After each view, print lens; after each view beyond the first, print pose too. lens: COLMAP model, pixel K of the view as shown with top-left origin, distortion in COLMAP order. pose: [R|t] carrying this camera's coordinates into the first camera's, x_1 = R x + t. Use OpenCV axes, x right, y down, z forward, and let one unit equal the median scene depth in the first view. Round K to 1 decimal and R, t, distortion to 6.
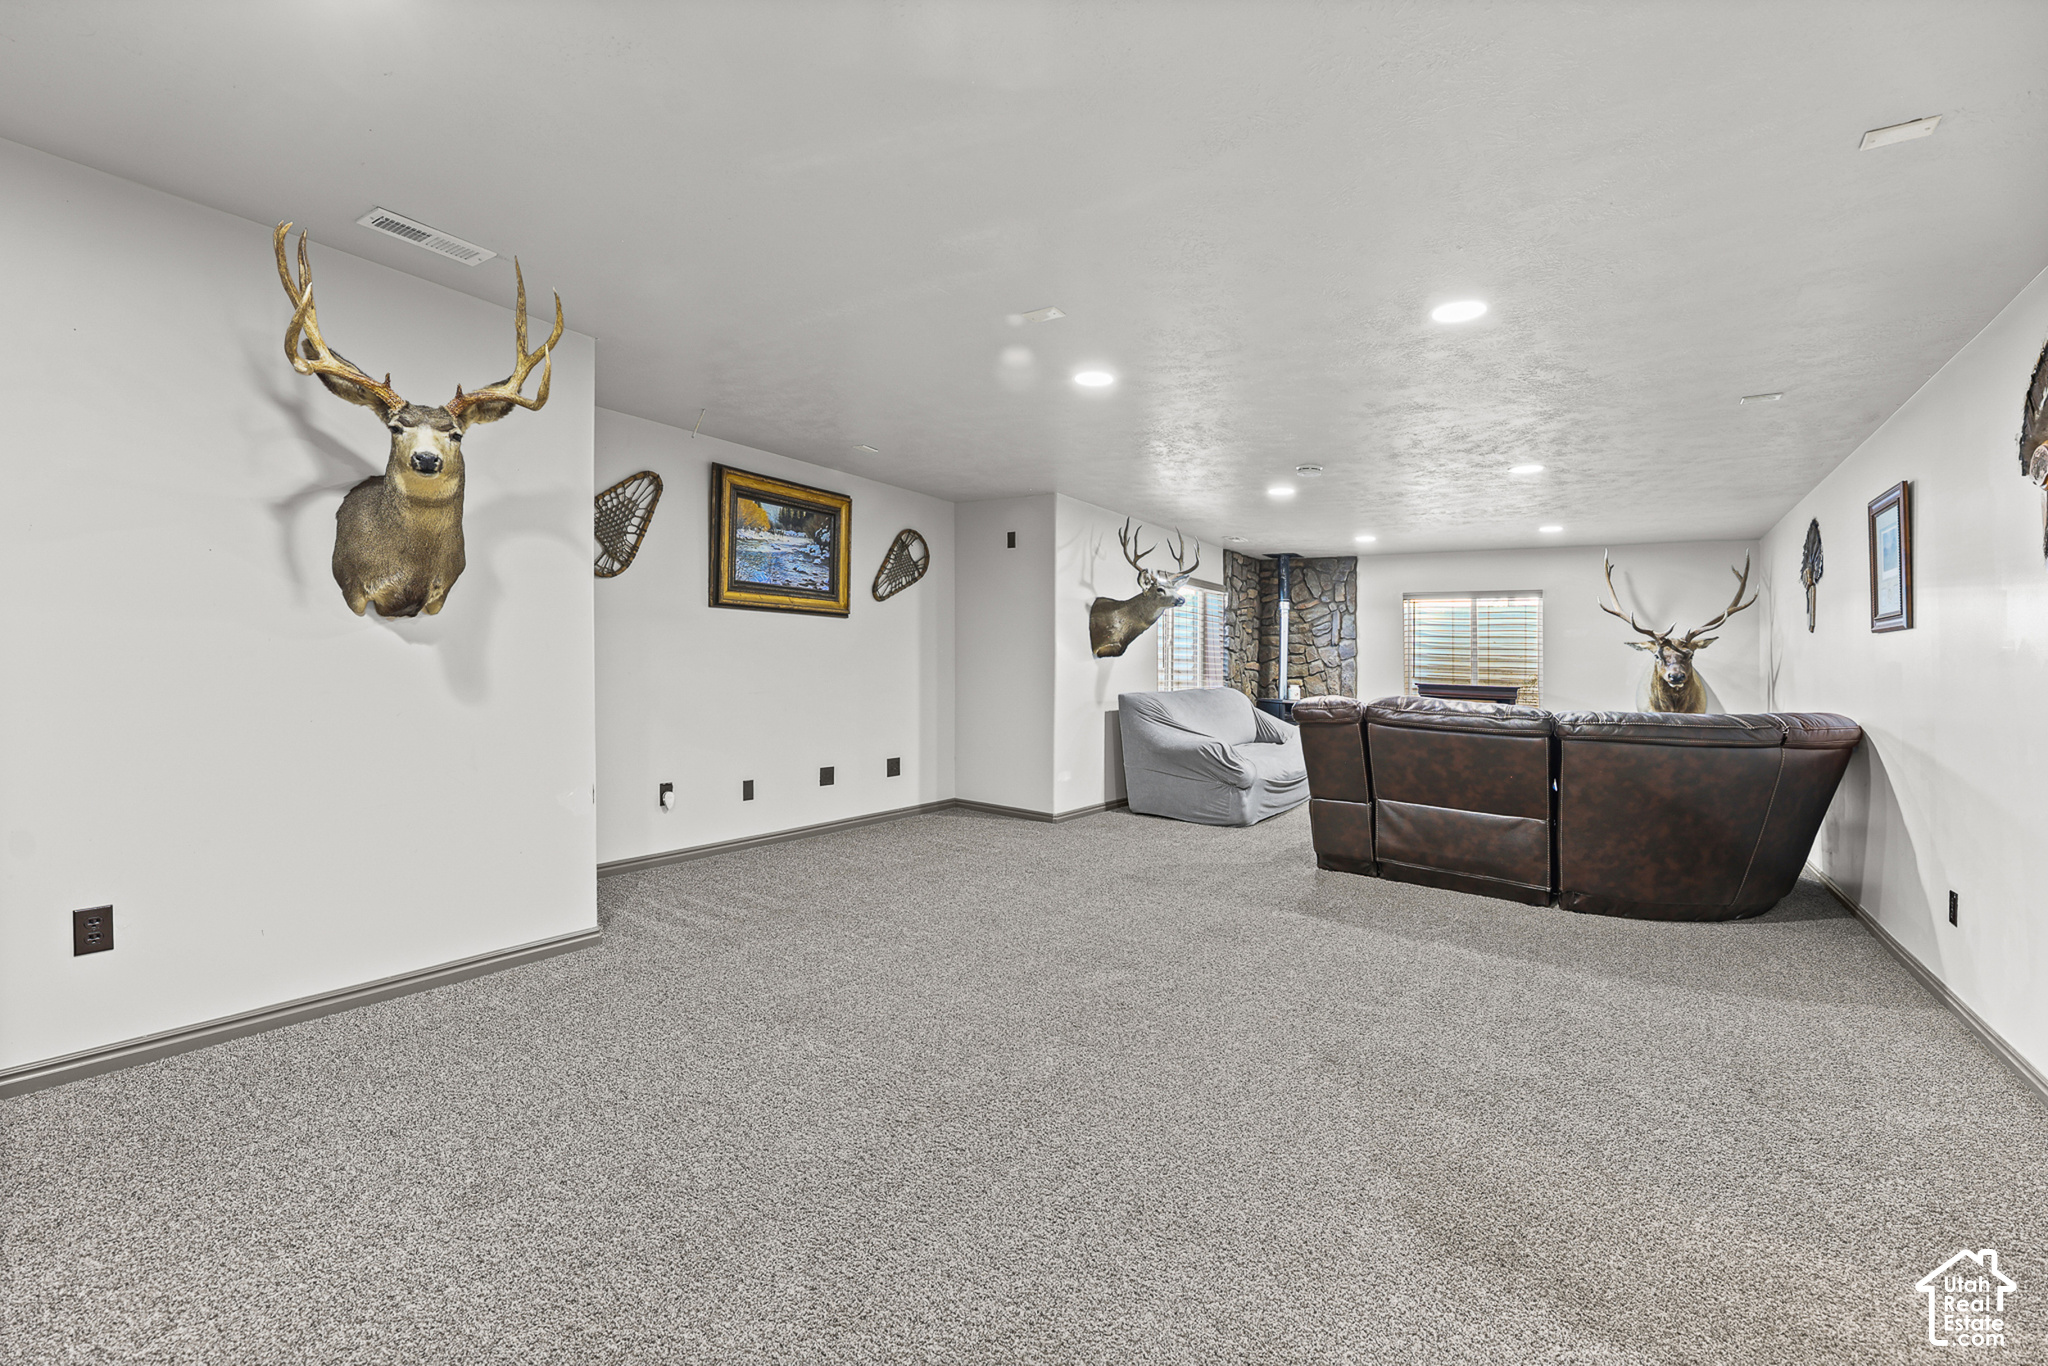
lens RADIAL K [[850.8, 0, 1045.2], [0, 850.8, 693.6], [0, 0, 1]] dist [-0.000525, -0.000941]
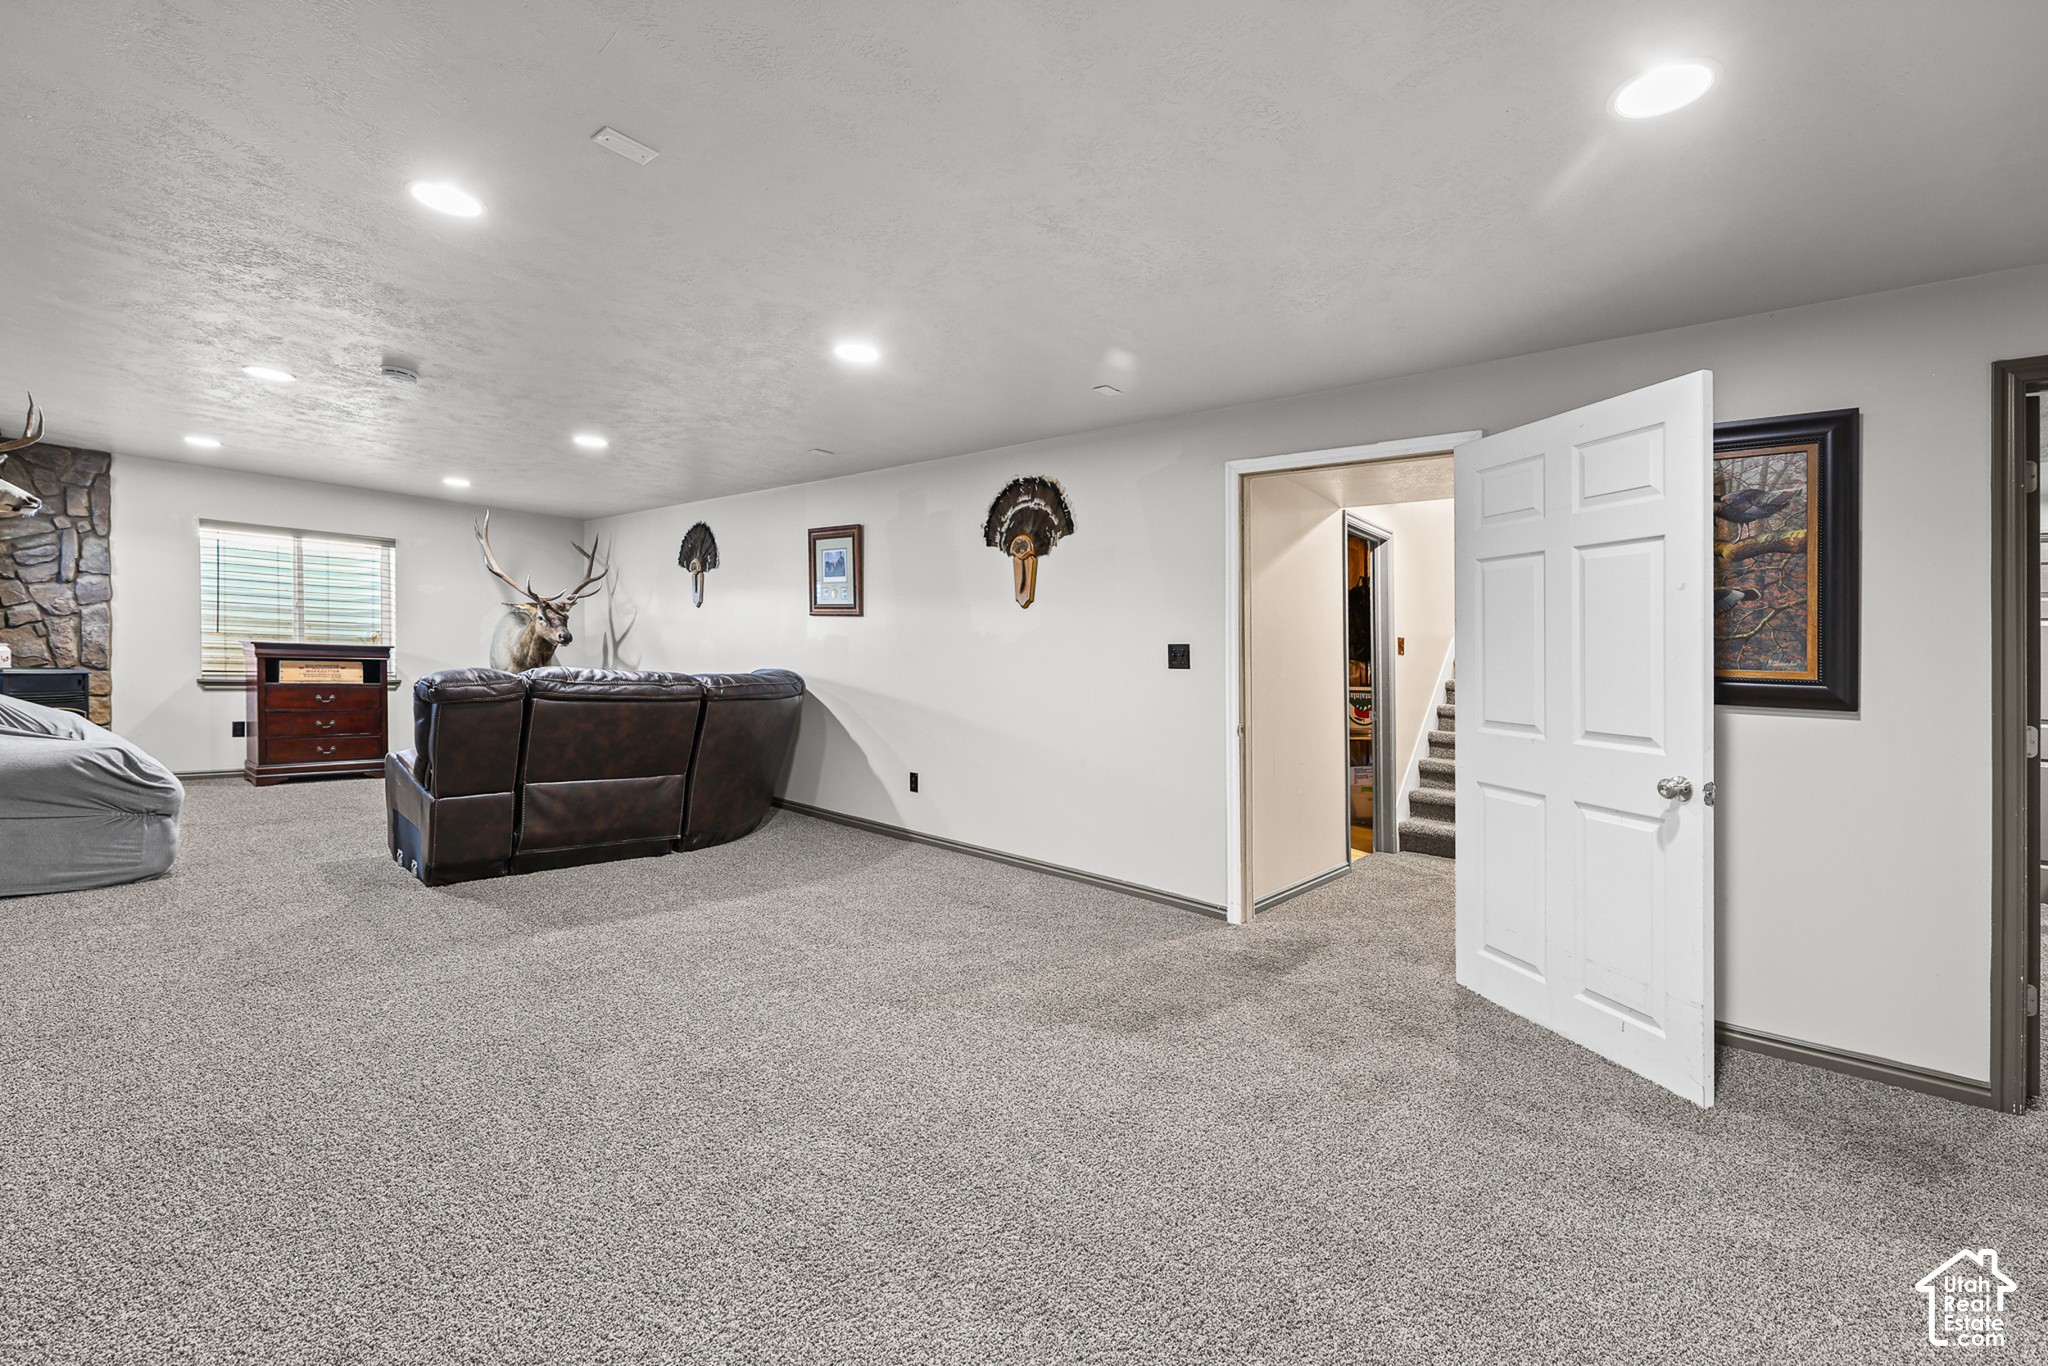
lens RADIAL K [[850.8, 0, 1013.1], [0, 850.8, 637.7], [0, 0, 1]] dist [-0.000525, -0.000941]
pose [[0.131668, 0.001088, 0.991293, -0.224541], [-0.000514, 0.999999, -0.001029, -0.014532], [-0.991294, -0.000375, 0.131668, 0.206490]]
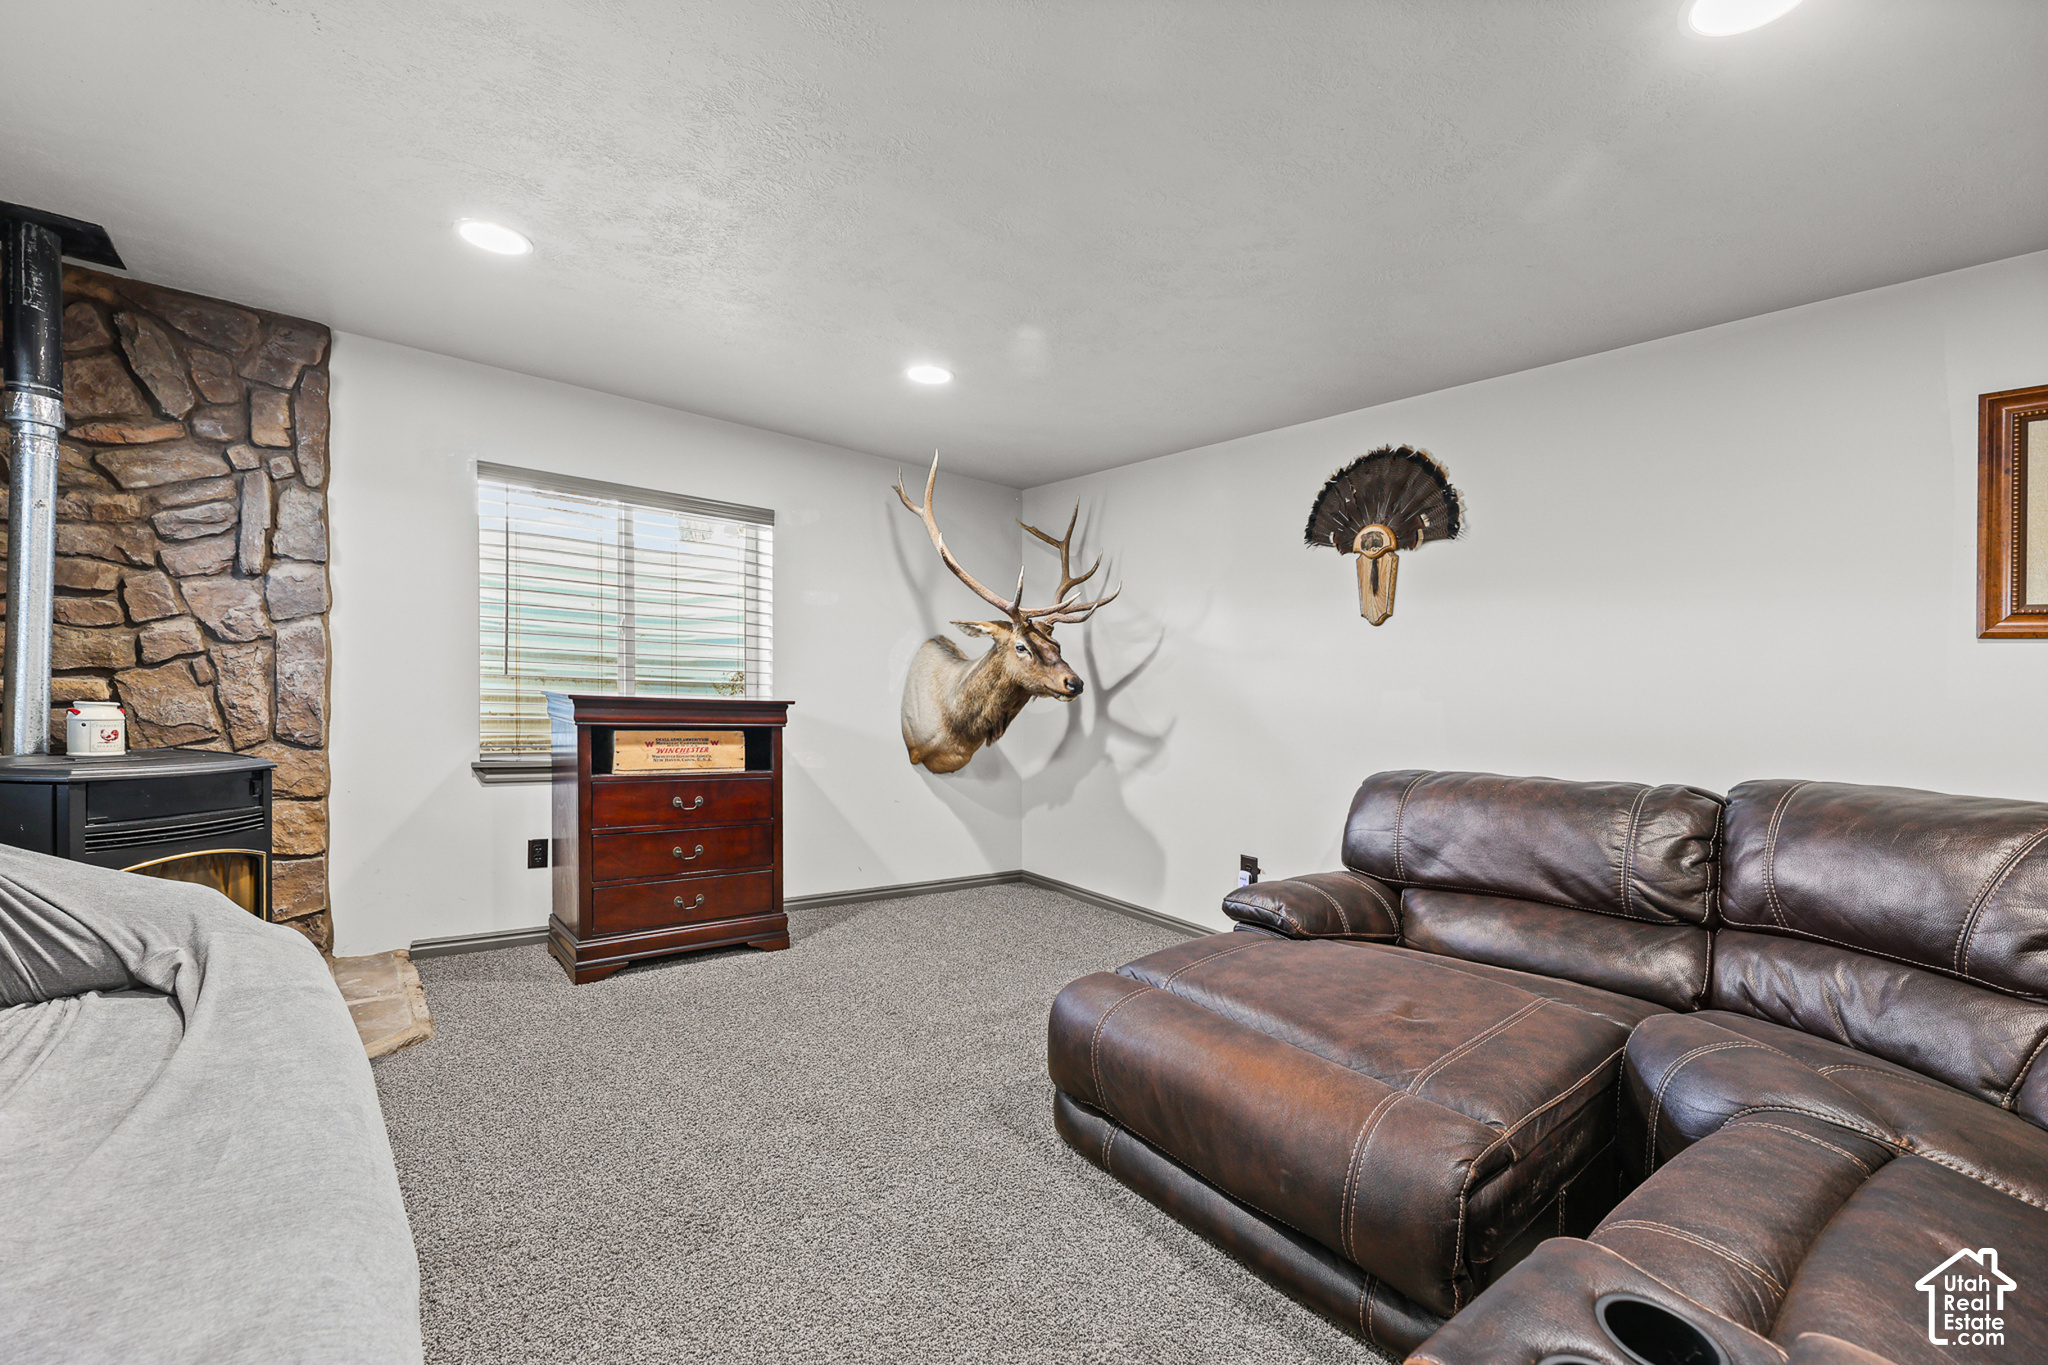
lens RADIAL K [[850.8, 0, 1027.0], [0, 850.8, 671.5], [0, 0, 1]] dist [-0.000525, -0.000941]
pose [[0.305916, 0.001430, 0.952058, 0.127422], [-0.004572, 0.999990, -0.000033, -0.022332], [-0.952048, -0.004343, 0.305919, 0.654518]]
